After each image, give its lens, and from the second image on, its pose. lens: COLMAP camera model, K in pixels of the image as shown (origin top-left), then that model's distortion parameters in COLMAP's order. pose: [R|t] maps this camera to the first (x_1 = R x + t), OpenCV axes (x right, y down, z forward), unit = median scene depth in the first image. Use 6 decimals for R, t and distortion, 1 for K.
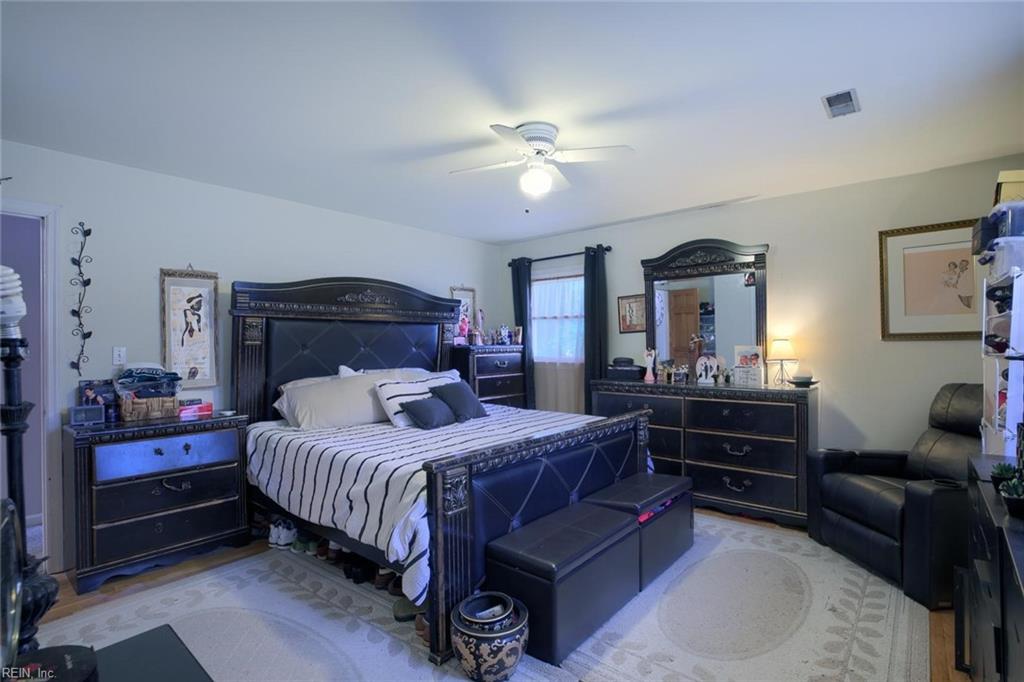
lens RADIAL K [[482.9, 0, 510.4], [0, 482.9, 341.8], [0, 0, 1]] dist [-0.023025, 0.003709]
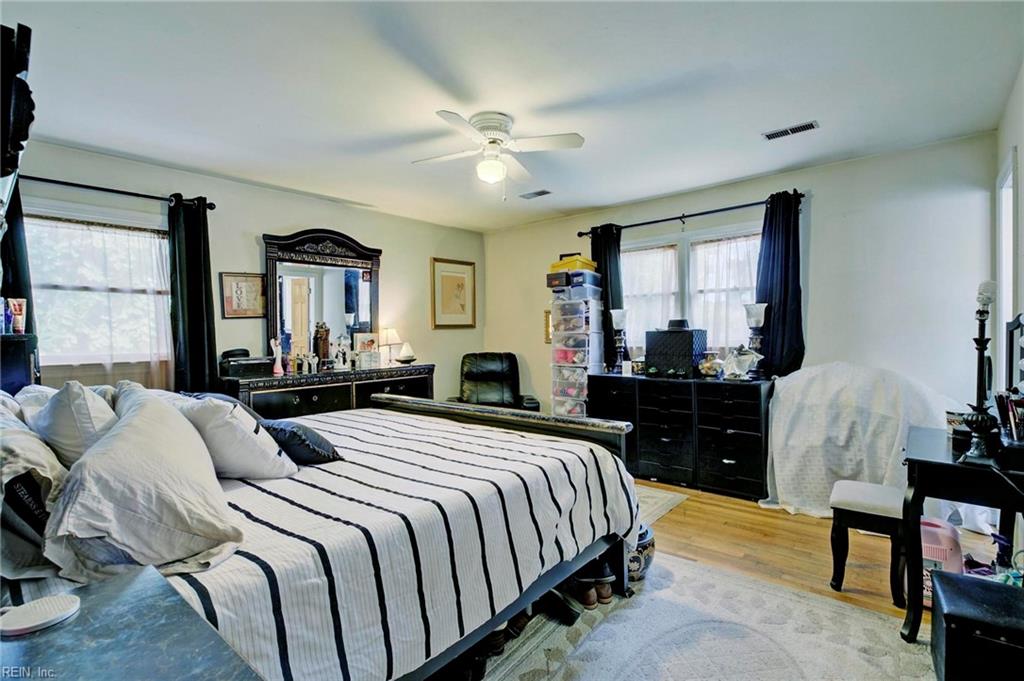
lens RADIAL K [[482.9, 0, 510.1], [0, 482.9, 339.7], [0, 0, 1]] dist [-0.023025, 0.003709]
pose [[0.008980, -0.011316, 0.999896, -0.583306], [0.007844, 0.999906, 0.011245, 0.012107], [-0.999929, 0.007742, 0.009068, 0.562422]]
